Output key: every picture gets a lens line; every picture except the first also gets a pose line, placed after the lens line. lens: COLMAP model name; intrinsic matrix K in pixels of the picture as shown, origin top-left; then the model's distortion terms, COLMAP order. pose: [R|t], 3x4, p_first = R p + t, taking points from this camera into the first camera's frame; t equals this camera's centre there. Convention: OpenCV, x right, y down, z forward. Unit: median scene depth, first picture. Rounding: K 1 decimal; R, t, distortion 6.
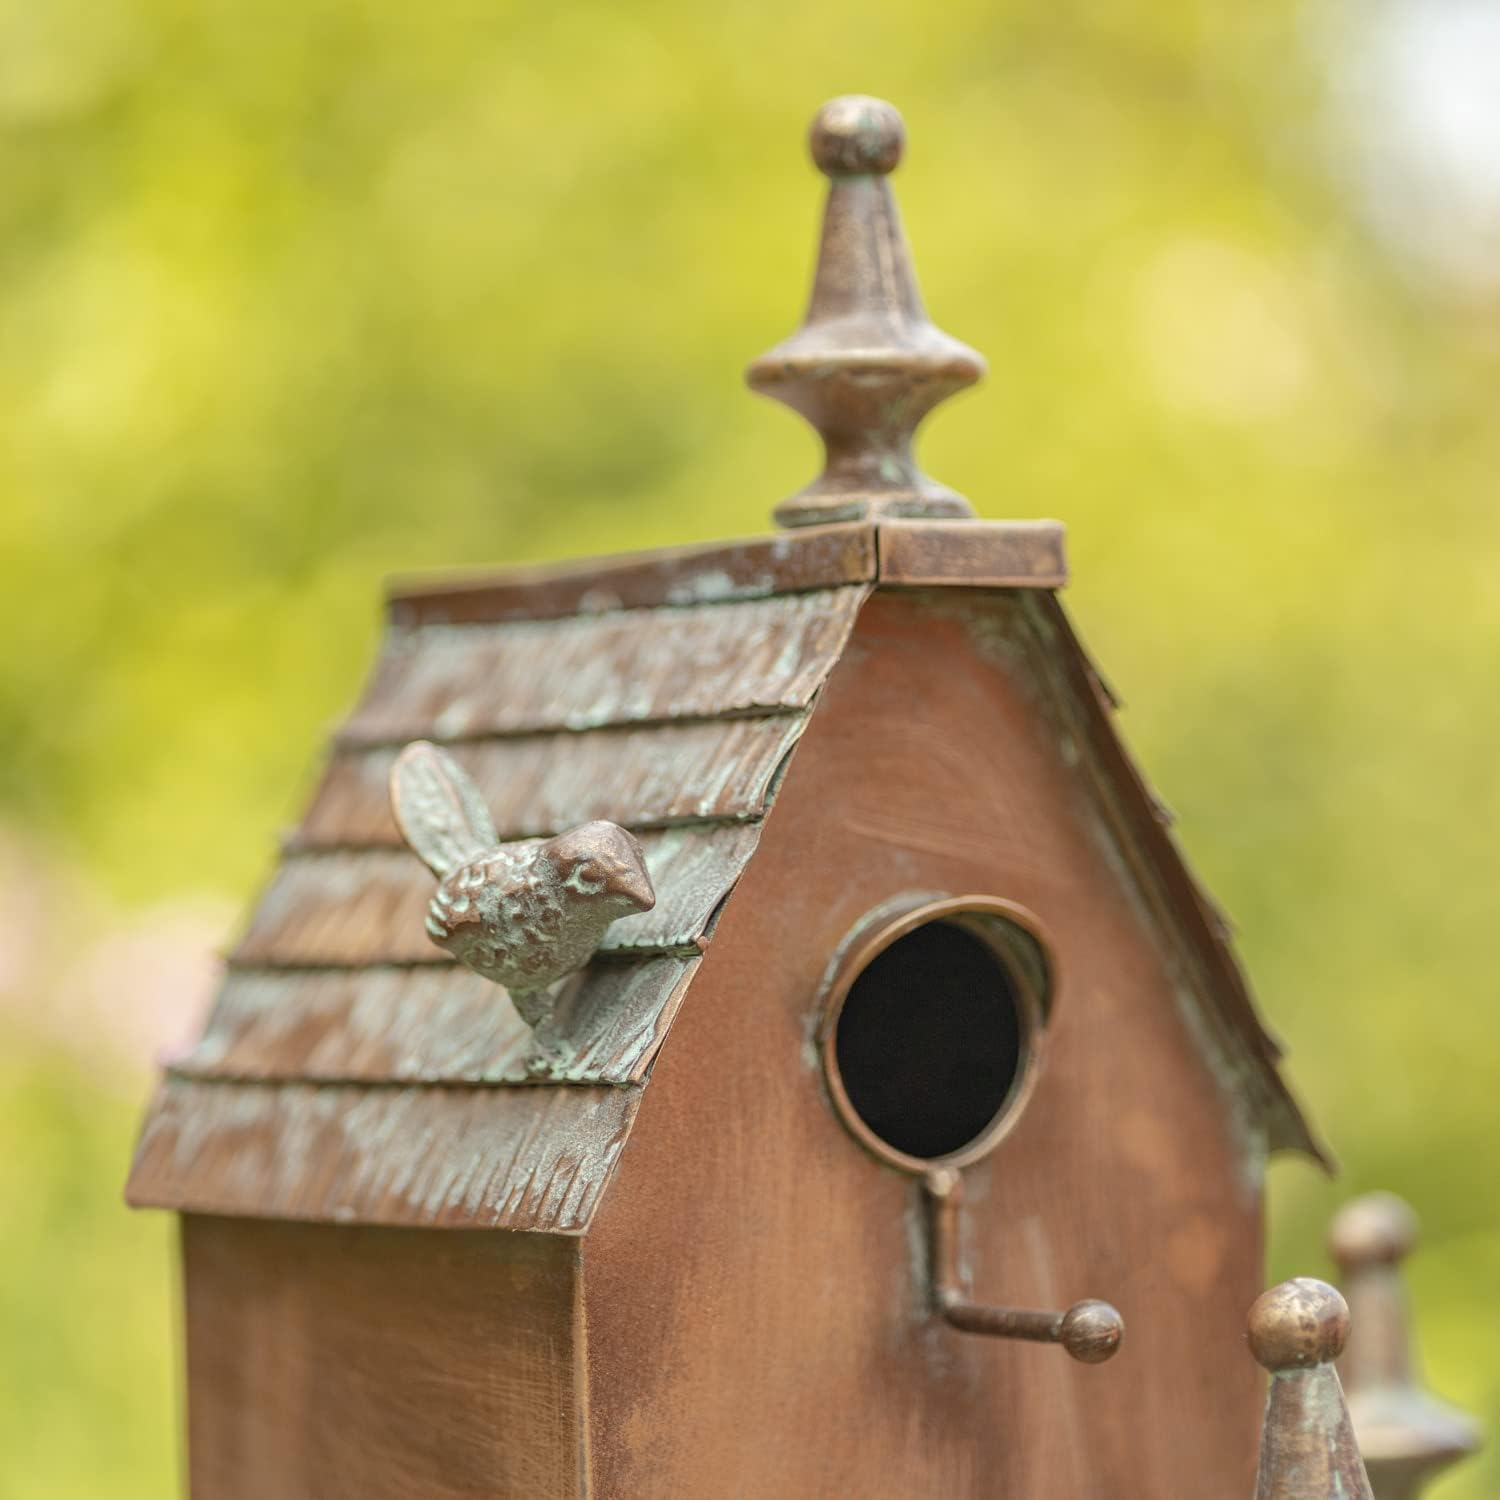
lens RADIAL K [[7059.4, 0, 750.0], [0, 7059.4, 750.0], [0, 0, 1]] dist [0.212987, -9.364394]
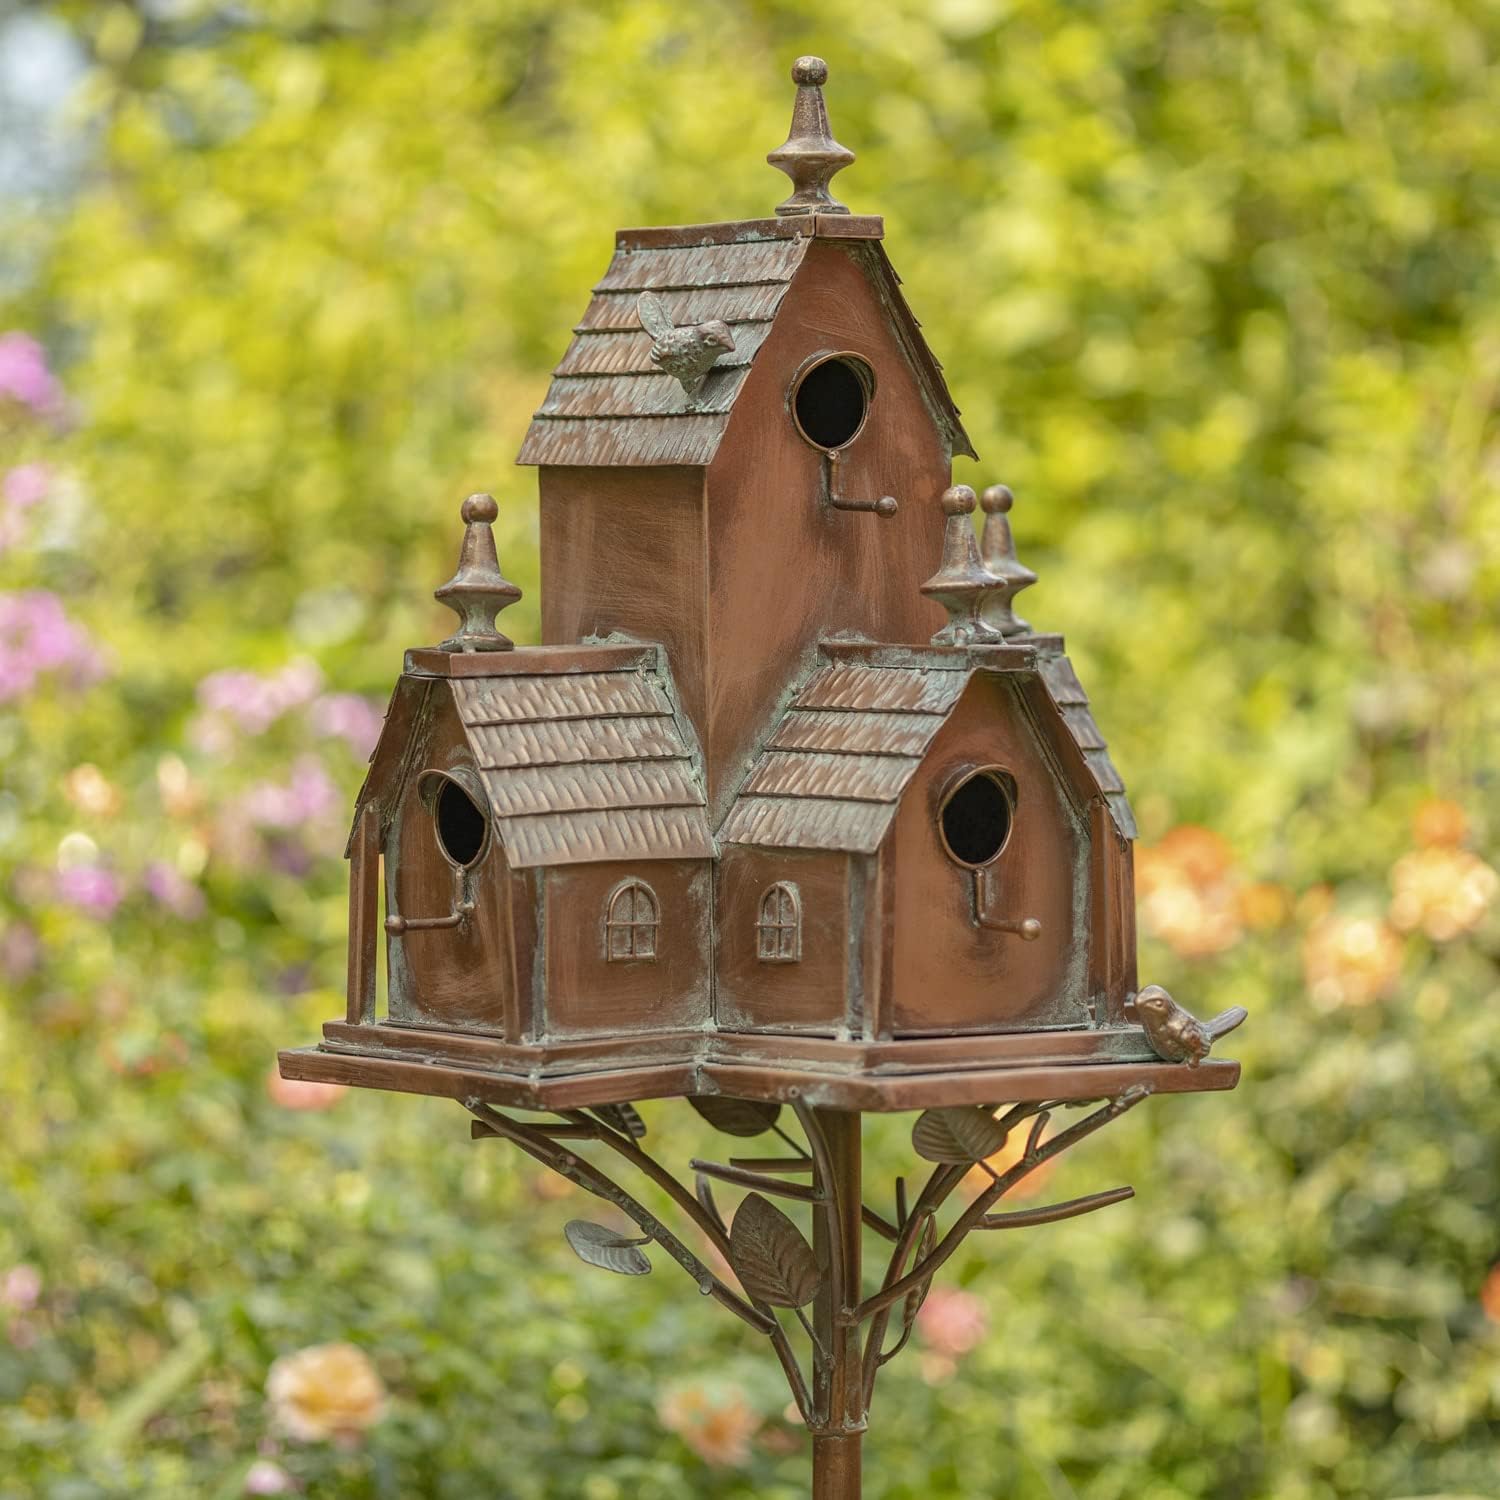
lens RADIAL K [[7059.4, 0, 750.0], [0, 7059.4, 750.0], [0, 0, 1]] dist [0.212987, -9.364394]
pose [[0.999428, 0.019339, 0.027734, -0.079460], [-0.020944, 0.998051, 0.058792, 0.014797], [-0.026543, -0.059339, 0.997885, -1.756552]]
